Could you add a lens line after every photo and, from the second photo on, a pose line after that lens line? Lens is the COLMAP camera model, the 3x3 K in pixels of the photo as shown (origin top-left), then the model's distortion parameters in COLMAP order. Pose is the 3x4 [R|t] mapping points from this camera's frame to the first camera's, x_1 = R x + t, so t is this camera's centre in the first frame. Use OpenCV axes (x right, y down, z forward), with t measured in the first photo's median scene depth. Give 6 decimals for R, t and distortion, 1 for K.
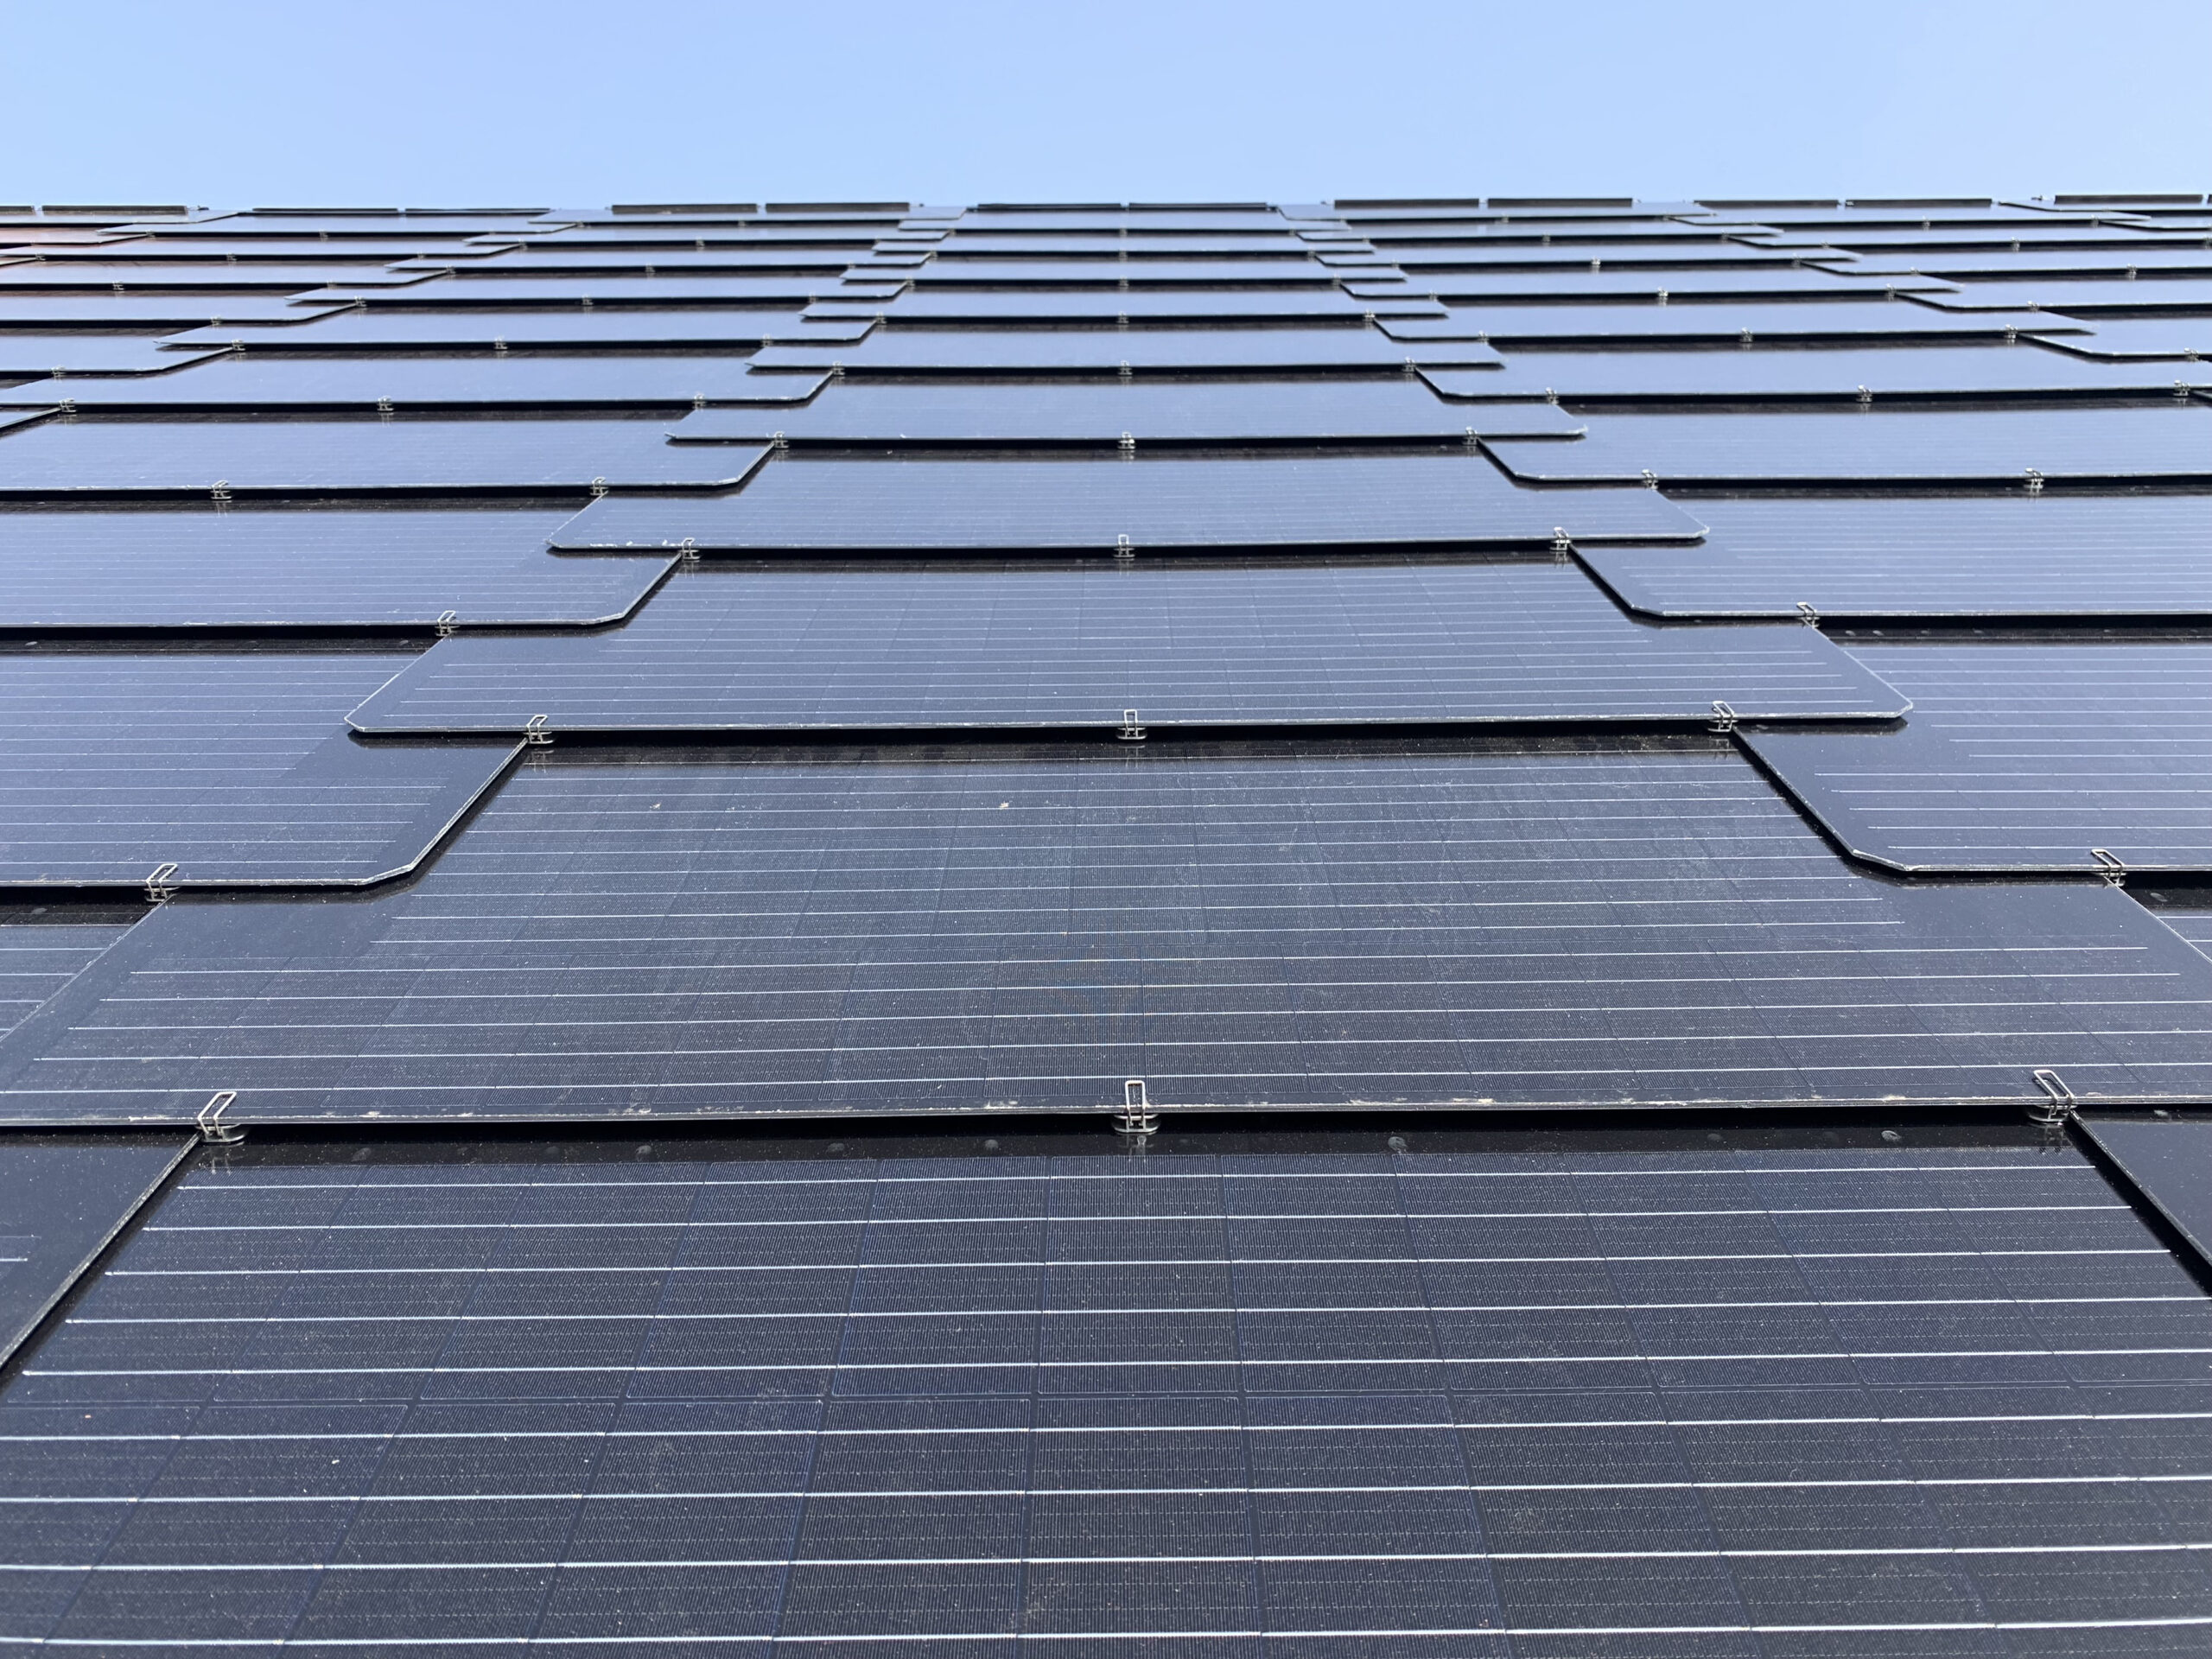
lens RADIAL K [[1661.6, 0, 1108.2], [0, 1661.6, 786.9], [0, 0, 1]] dist [0.062711, -0.000513]
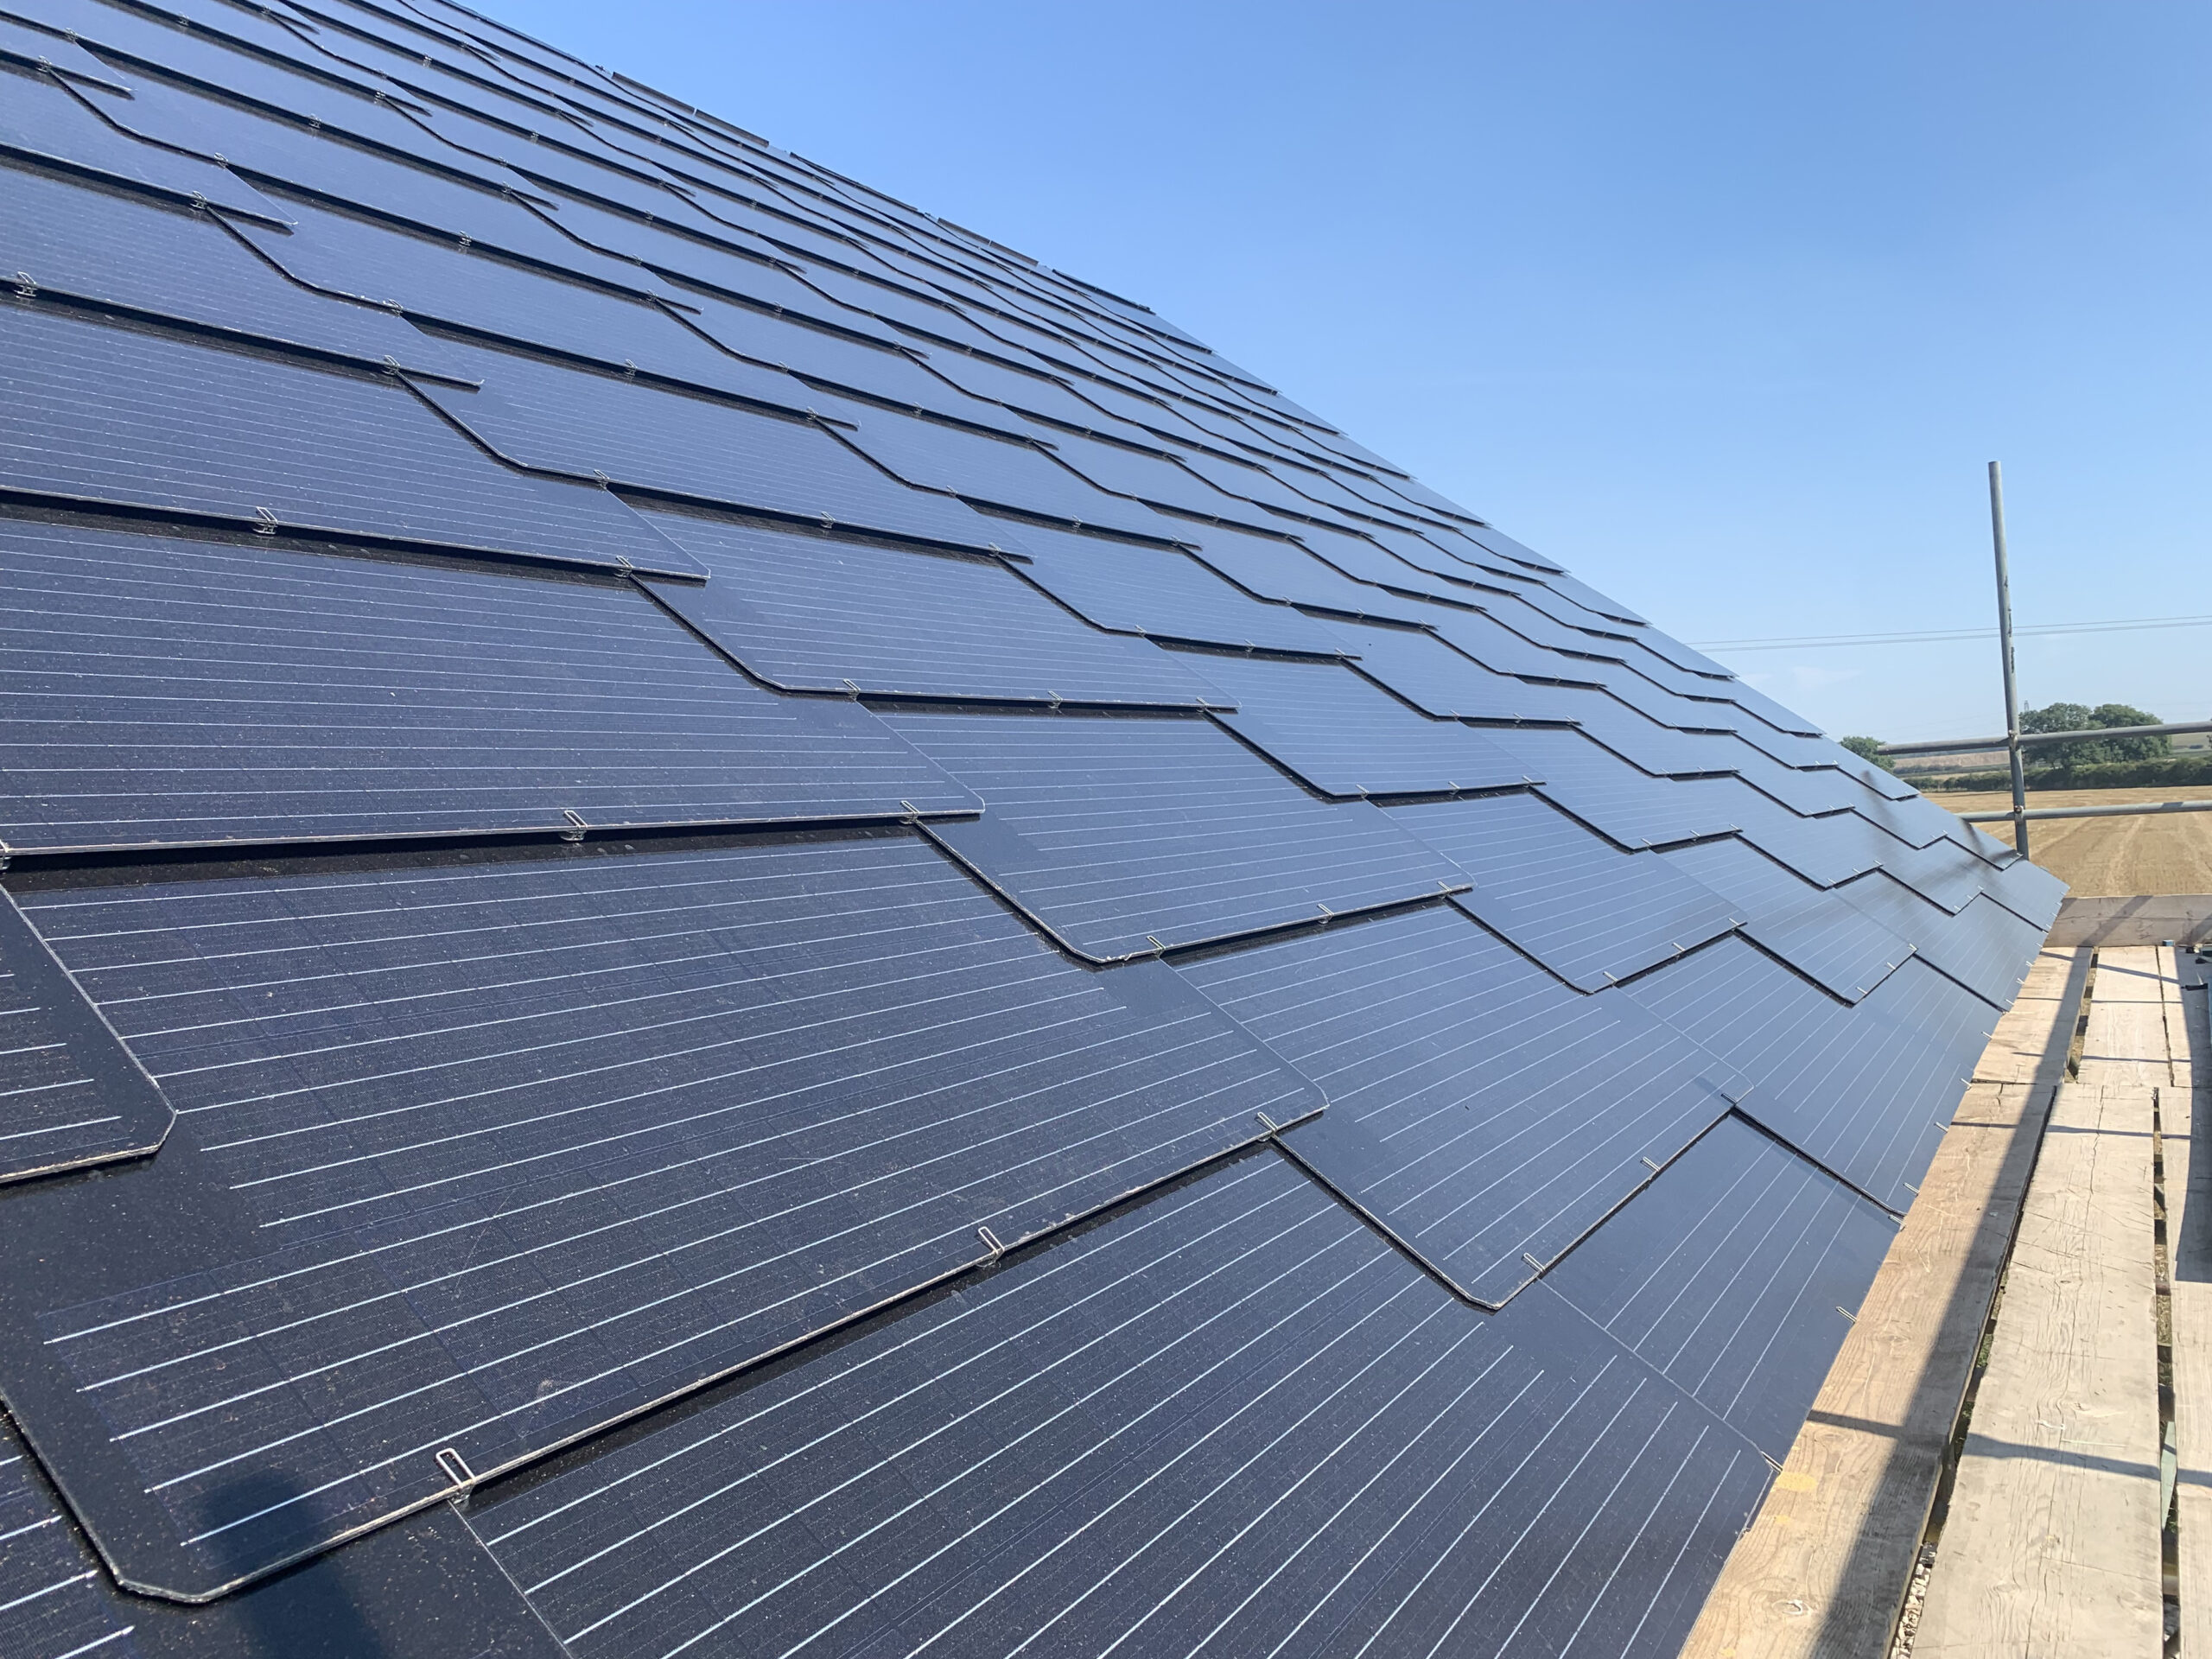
lens RADIAL K [[1661.6, 0, 1108.2], [0, 1661.6, 786.9], [0, 0, 1]] dist [0.062711, -0.000513]
pose [[0.579281, -0.000824, 0.815128, -0.787549], [-0.131168, 0.986873, 0.094213, -0.059073], [-0.804505, -0.161494, 0.571568, -0.290312]]
